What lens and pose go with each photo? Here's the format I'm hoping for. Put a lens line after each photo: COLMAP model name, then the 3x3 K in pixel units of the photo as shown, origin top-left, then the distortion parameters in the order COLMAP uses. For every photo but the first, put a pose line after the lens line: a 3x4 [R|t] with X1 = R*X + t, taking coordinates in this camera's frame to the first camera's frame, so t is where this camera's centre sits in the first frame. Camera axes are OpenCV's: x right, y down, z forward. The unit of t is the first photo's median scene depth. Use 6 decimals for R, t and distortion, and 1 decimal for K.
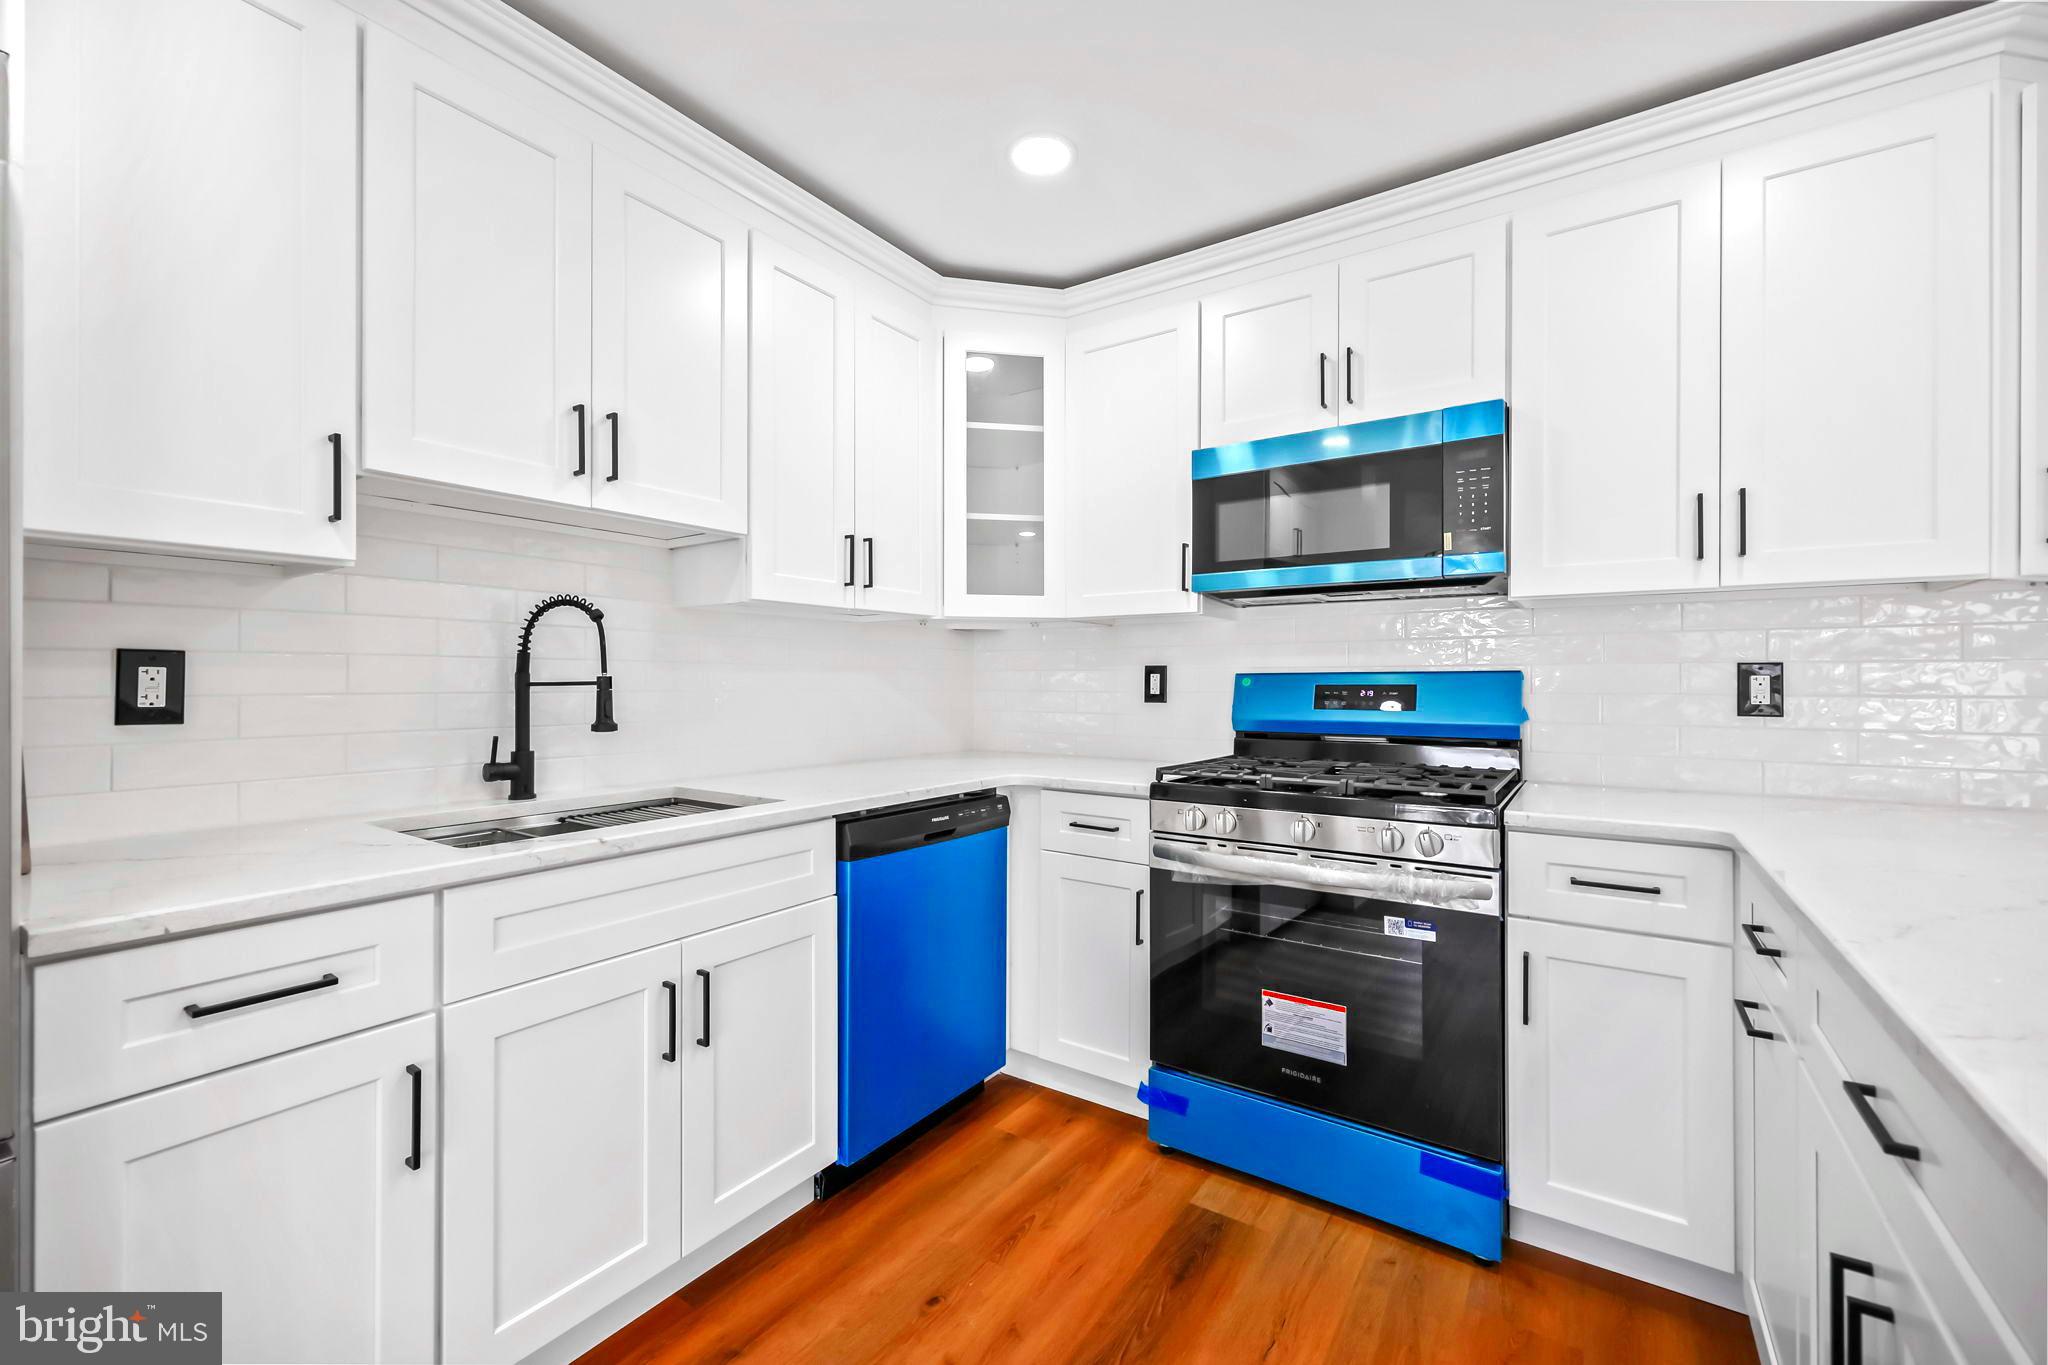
lens RADIAL K [[839.2, 0, 1013.9], [0, 839.2, 680.6], [0, 0, 1]] dist [0.004589, -0.001154]
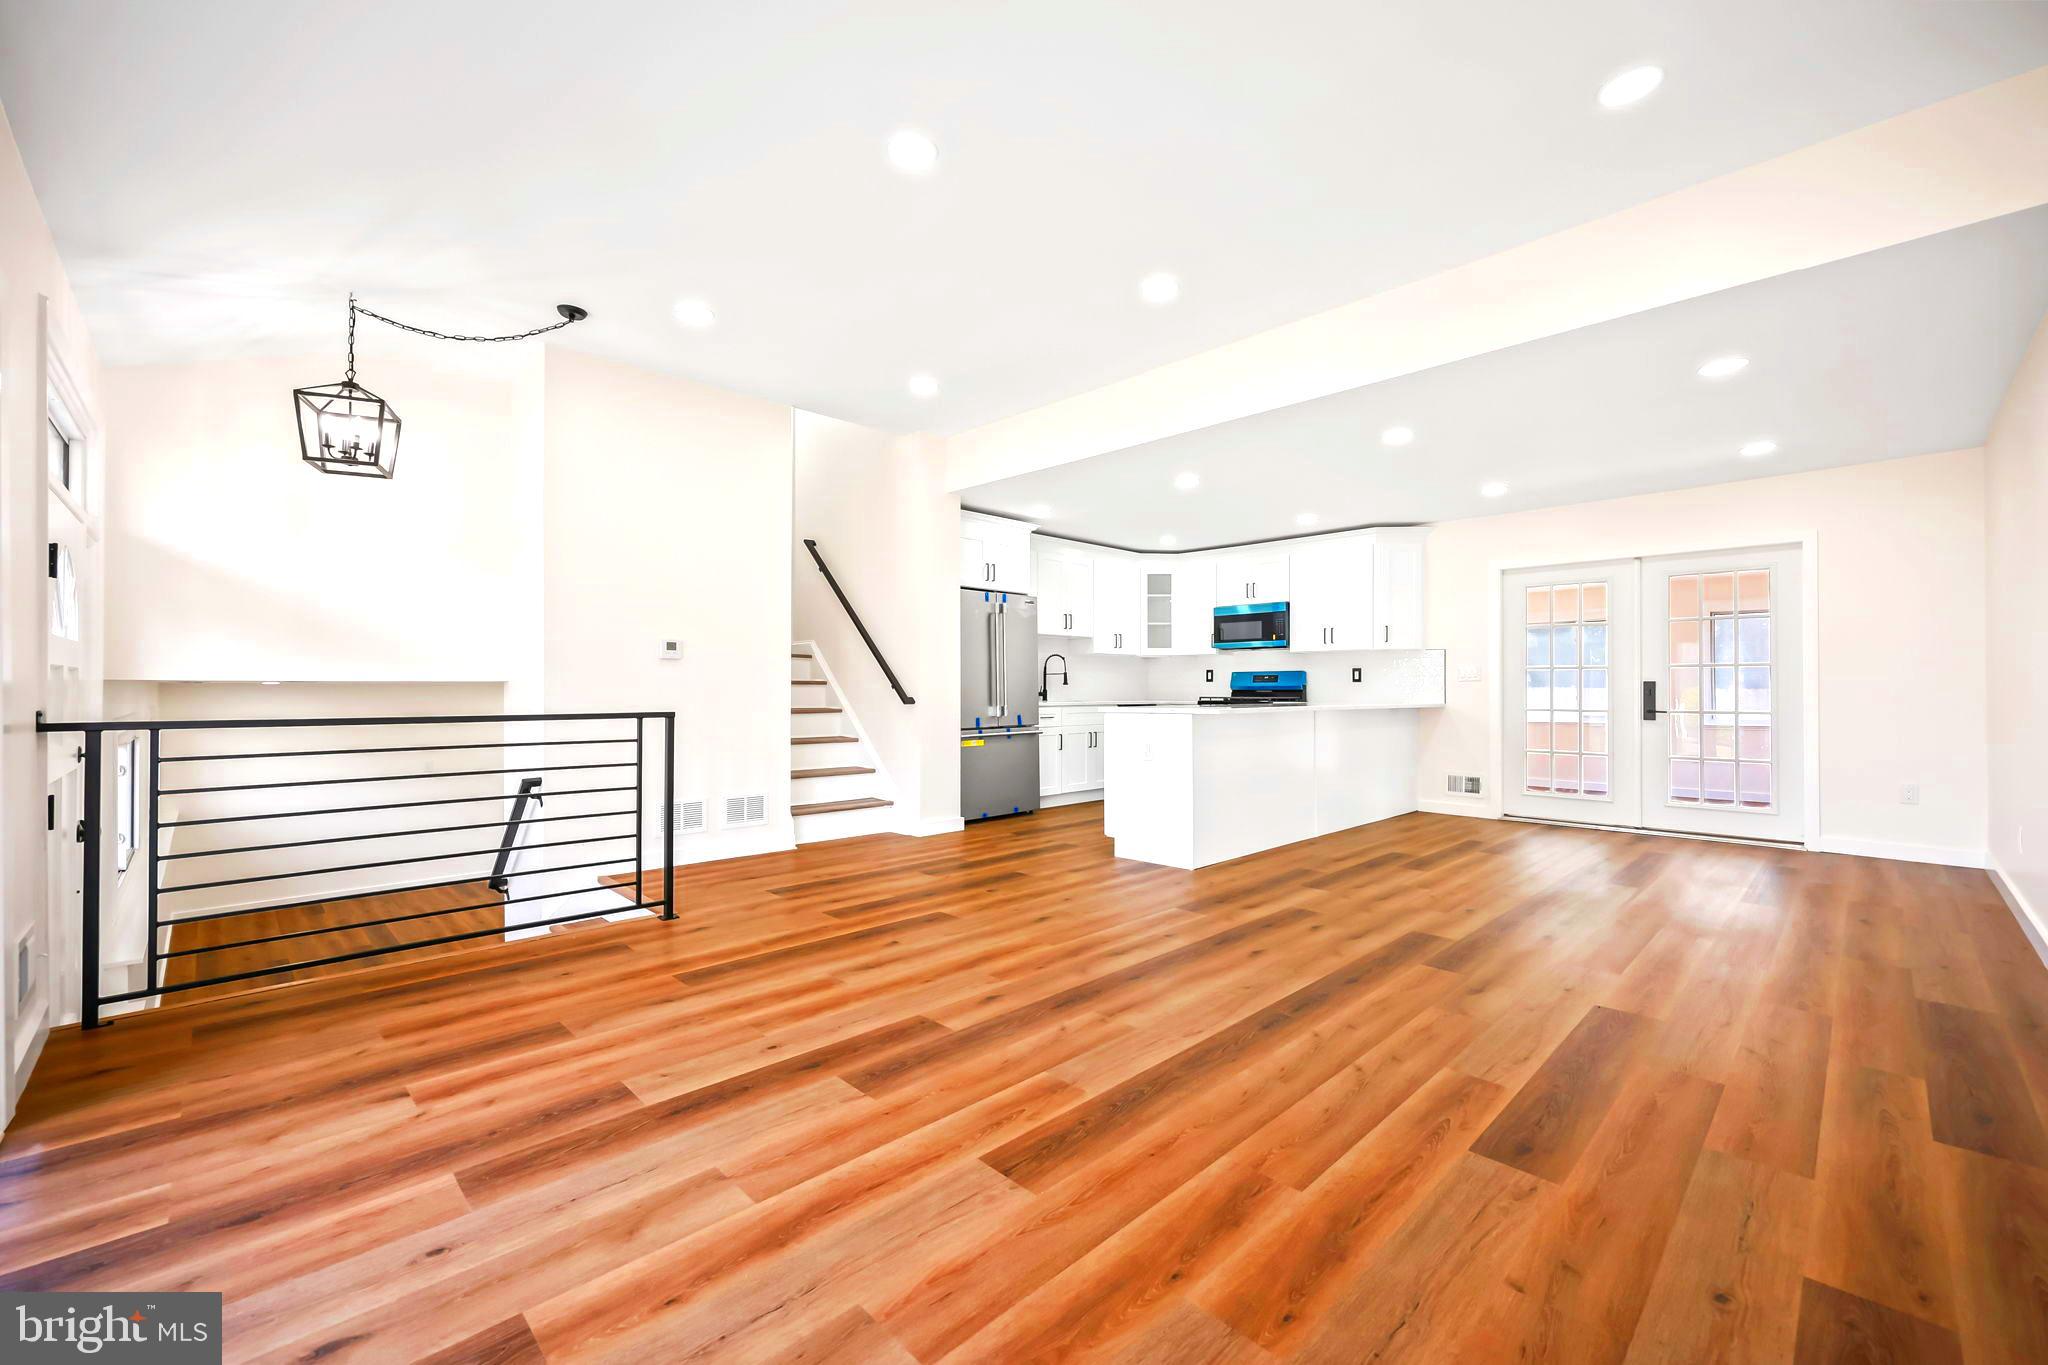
lens RADIAL K [[839.2, 0, 1025.3], [0, 839.2, 687.6], [0, 0, 1]] dist [0.004589, -0.001154]
pose [[0.980992, 0.000493, -0.194049, 0.140870], [-0.000285, 0.999999, 0.001099, 0.061972], [0.194049, -0.001023, 0.980991, -2.956635]]
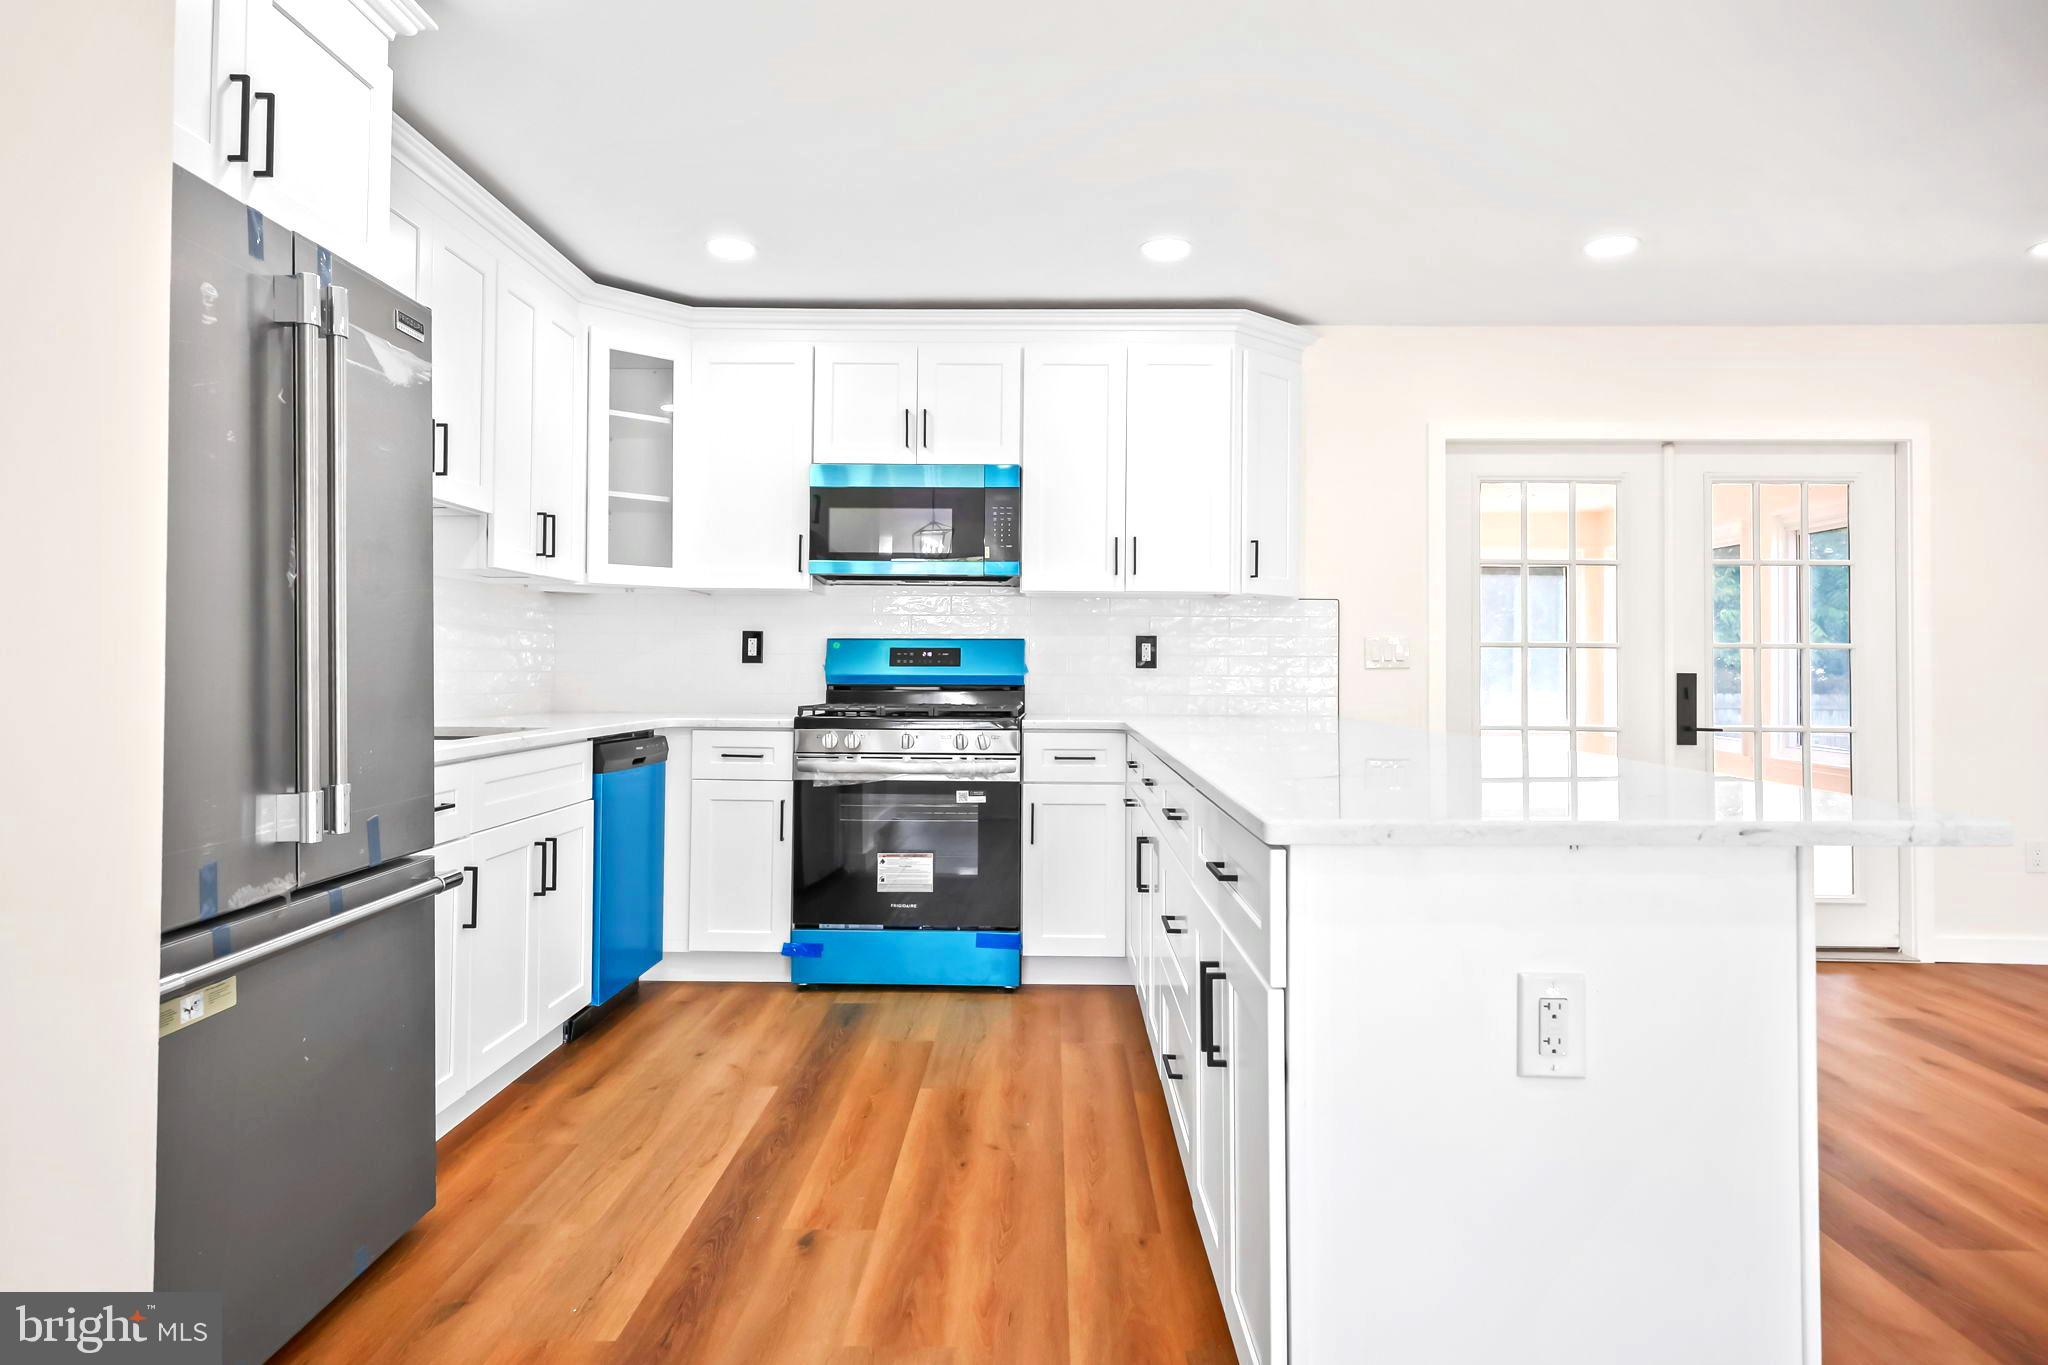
lens RADIAL K [[1260.0, 0, 1016.5], [0, 1260.0, 648.2], [0, 0, 1]] dist [-0.006615, -0.001956]
pose [[0.836758, 0.014391, 0.547384, -0.666118], [-0.008056, 0.999870, -0.013973, 0.038255], [-0.547514, 0.007282, 0.836765, -0.910379]]
